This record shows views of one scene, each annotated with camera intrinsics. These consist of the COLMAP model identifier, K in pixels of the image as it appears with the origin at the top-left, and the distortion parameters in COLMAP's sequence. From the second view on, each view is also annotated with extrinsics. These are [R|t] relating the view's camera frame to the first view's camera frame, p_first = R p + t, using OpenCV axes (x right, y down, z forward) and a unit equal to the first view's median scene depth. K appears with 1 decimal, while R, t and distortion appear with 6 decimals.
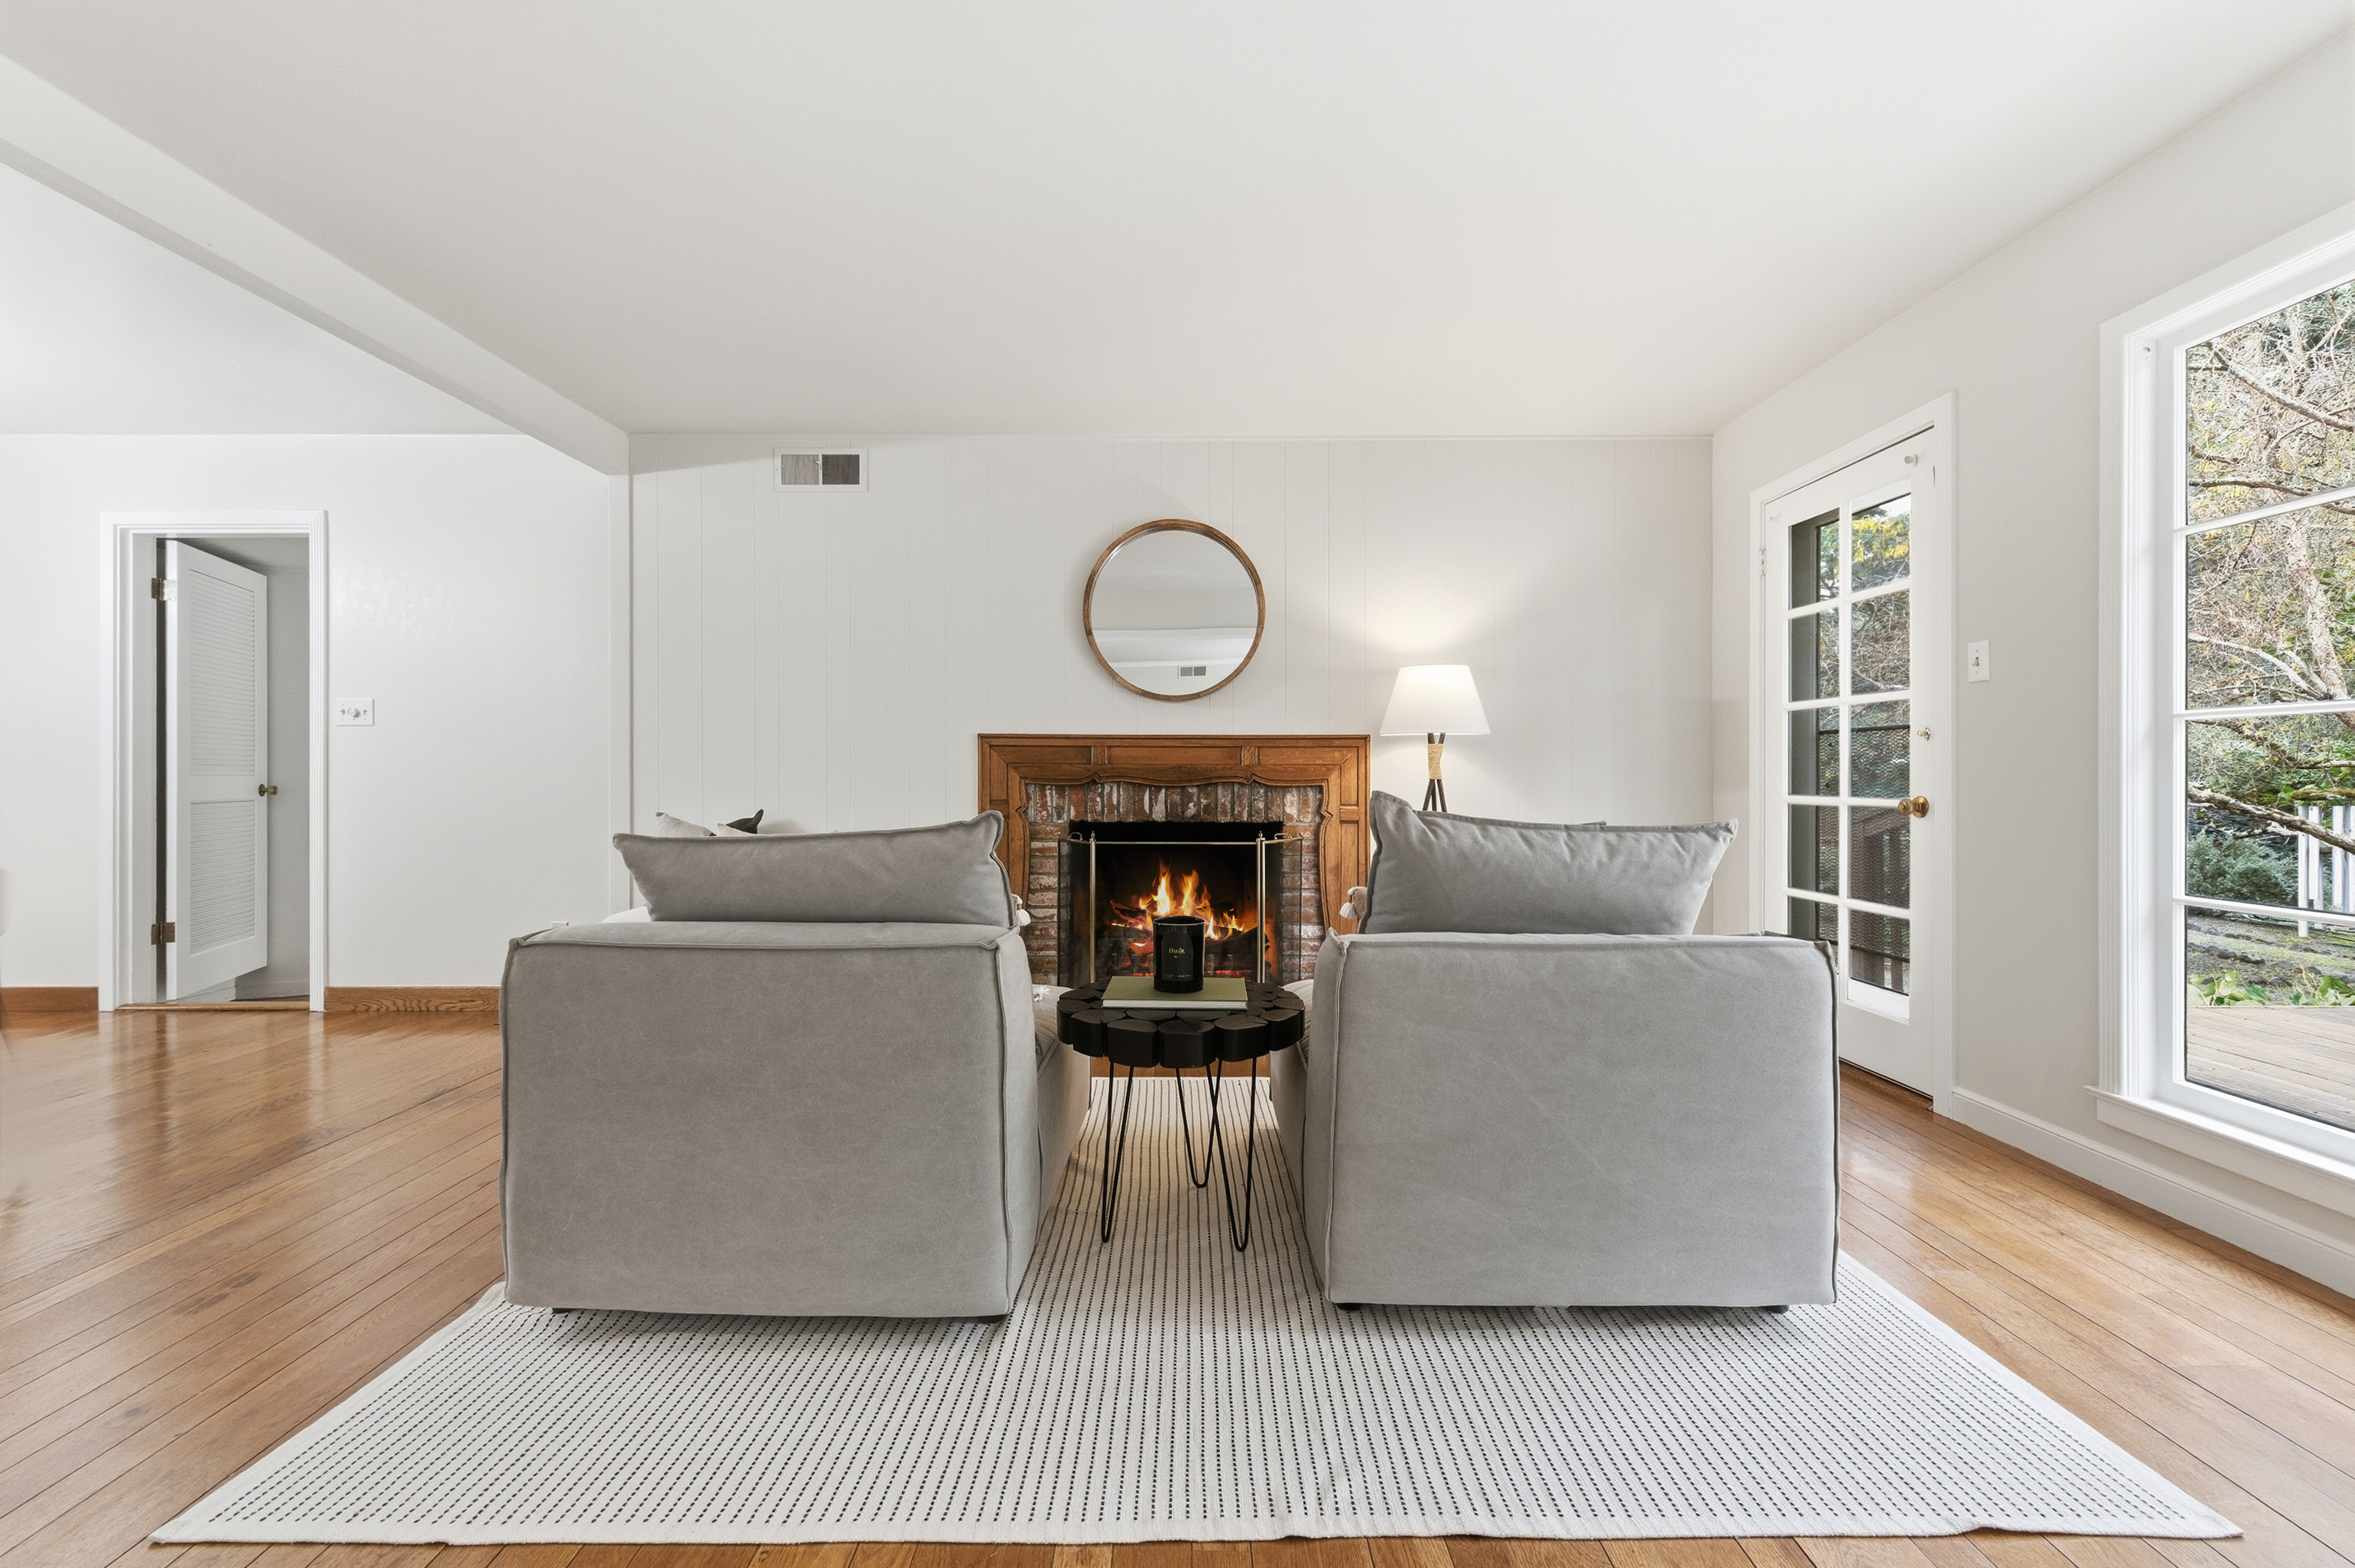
lens RADIAL K [[922.6, 0, 1187.0], [0, 922.6, 772.2], [0, 0, 1]] dist [-0.001963, 0.000261]
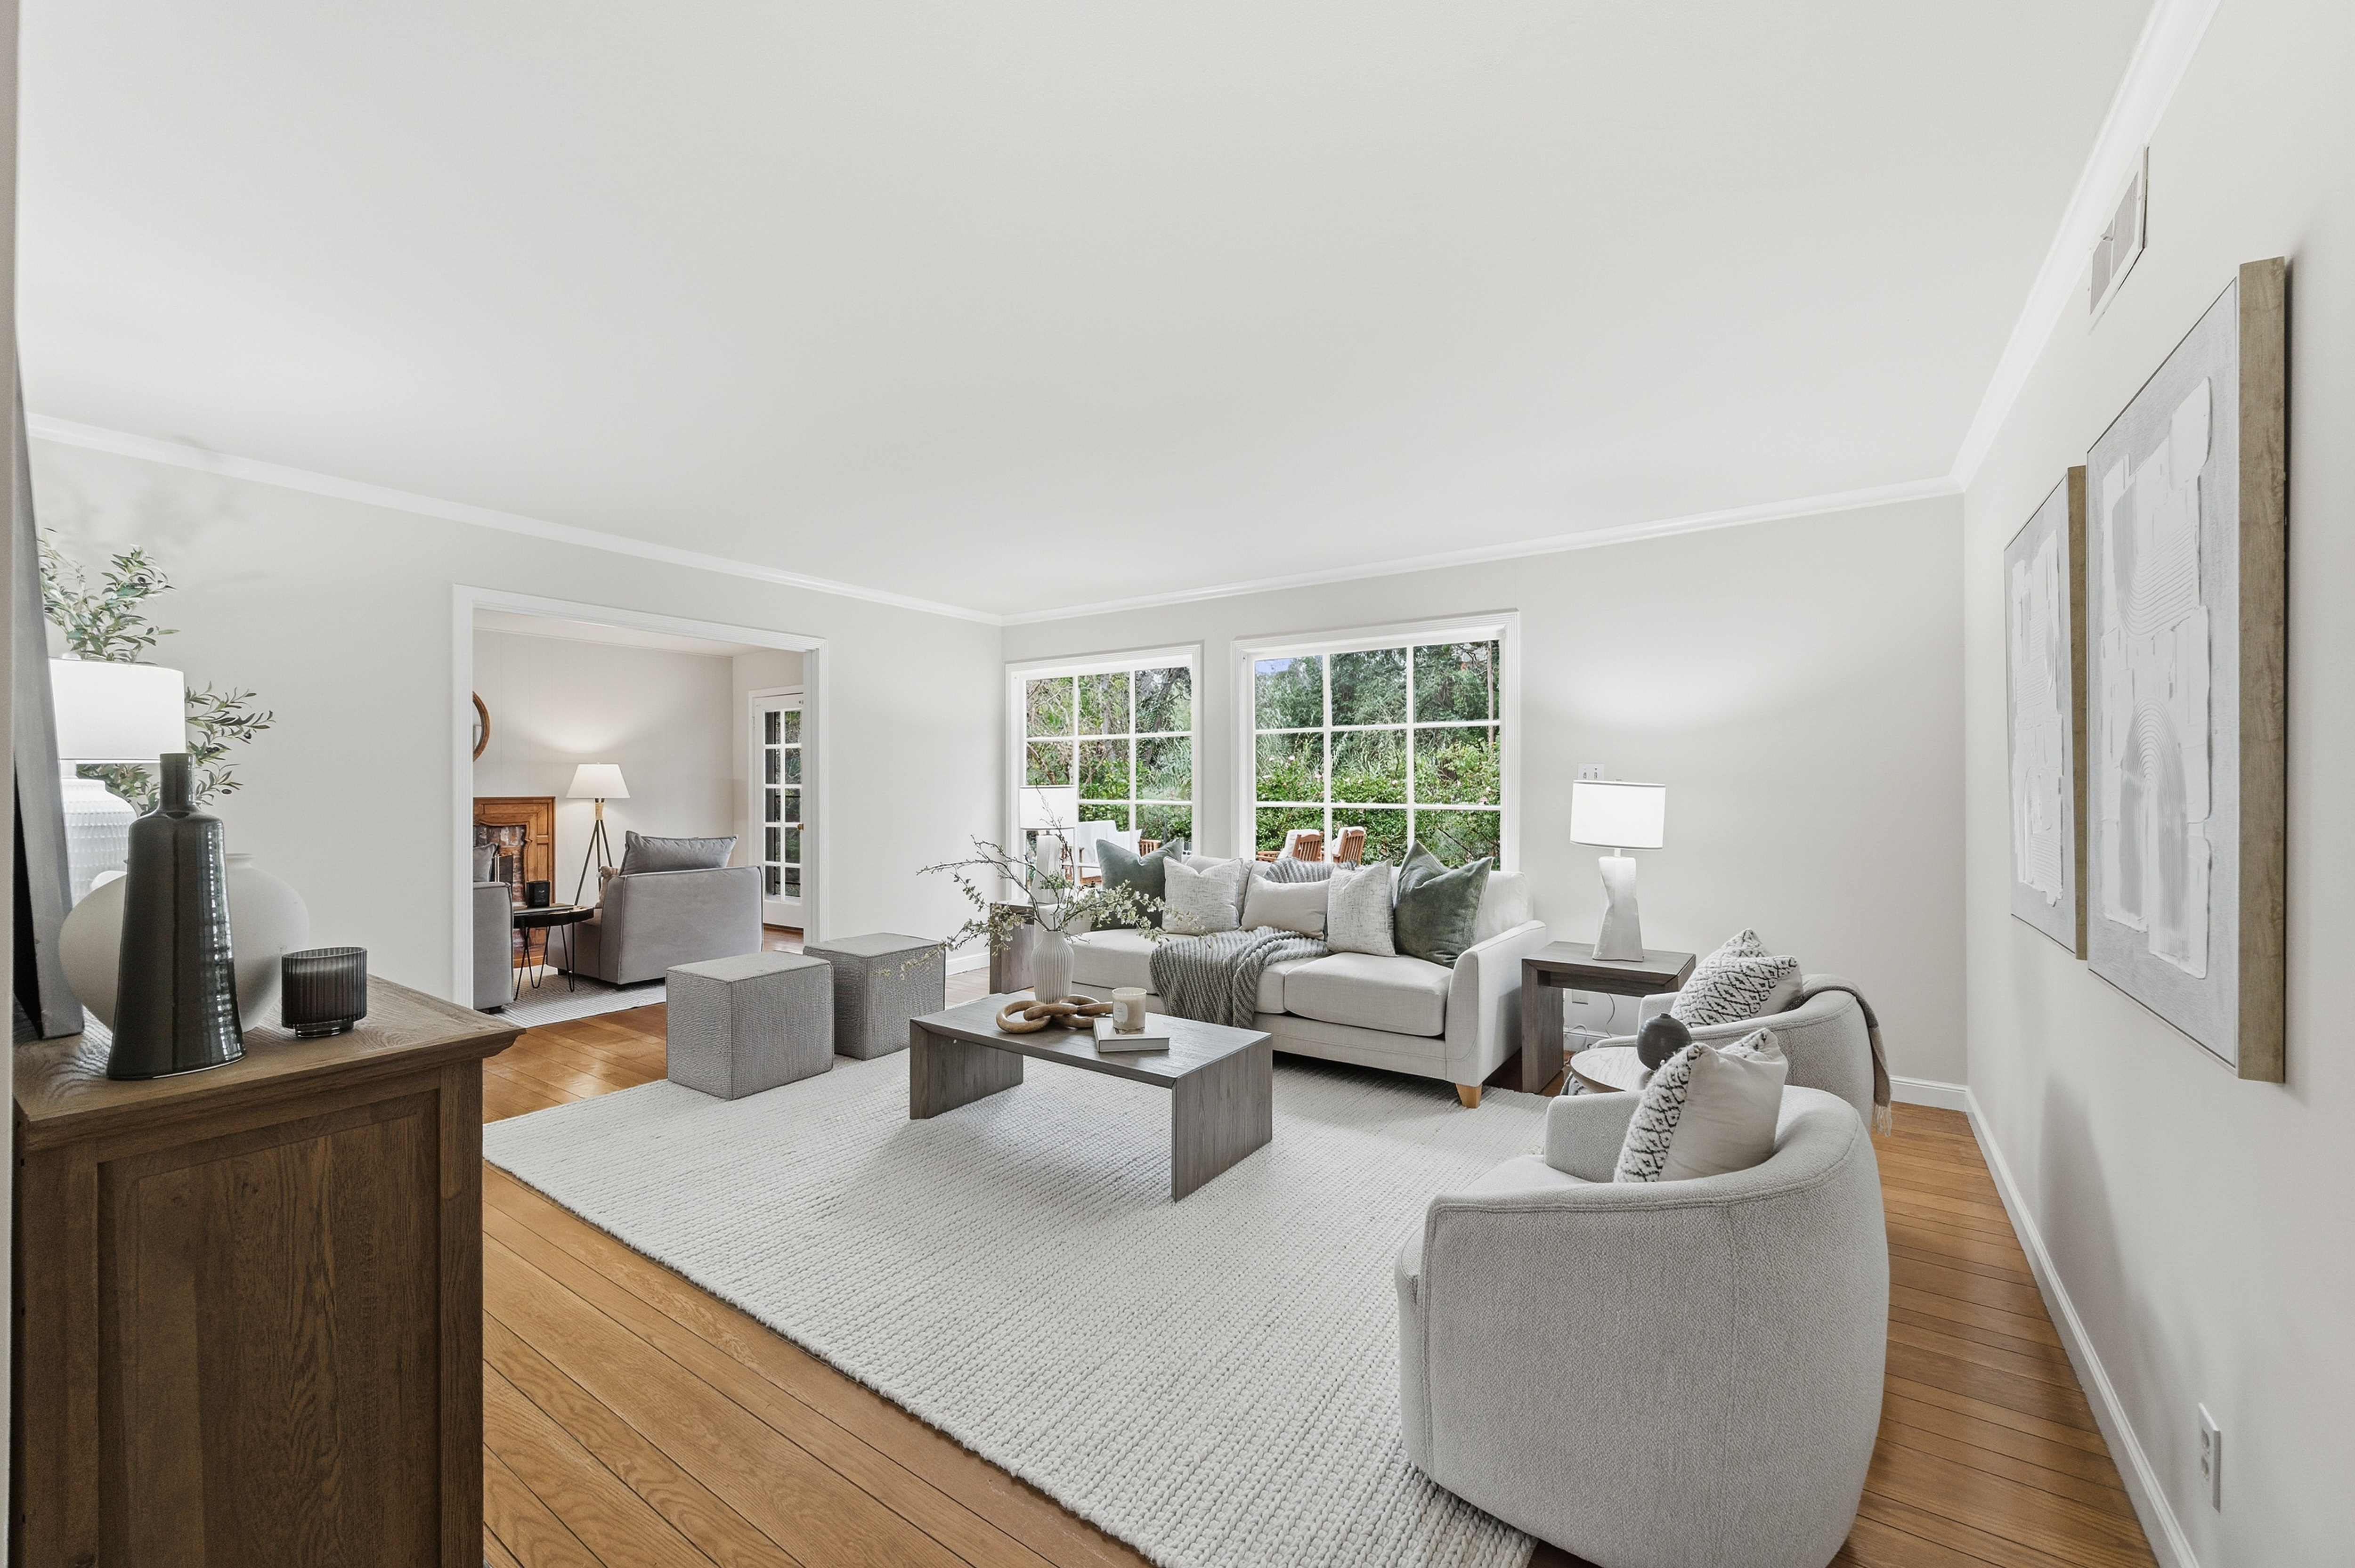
lens RADIAL K [[922.6, 0, 1187.8], [0, 922.6, 786.2], [0, 0, 1]] dist [-0.001963, 0.000261]
pose [[0.562606, -0.000385, 0.826725, -0.690226], [-0.000527, 1.000000, 0.000824, -0.071125], [-0.826725, -0.000899, 0.562606, -1.227149]]
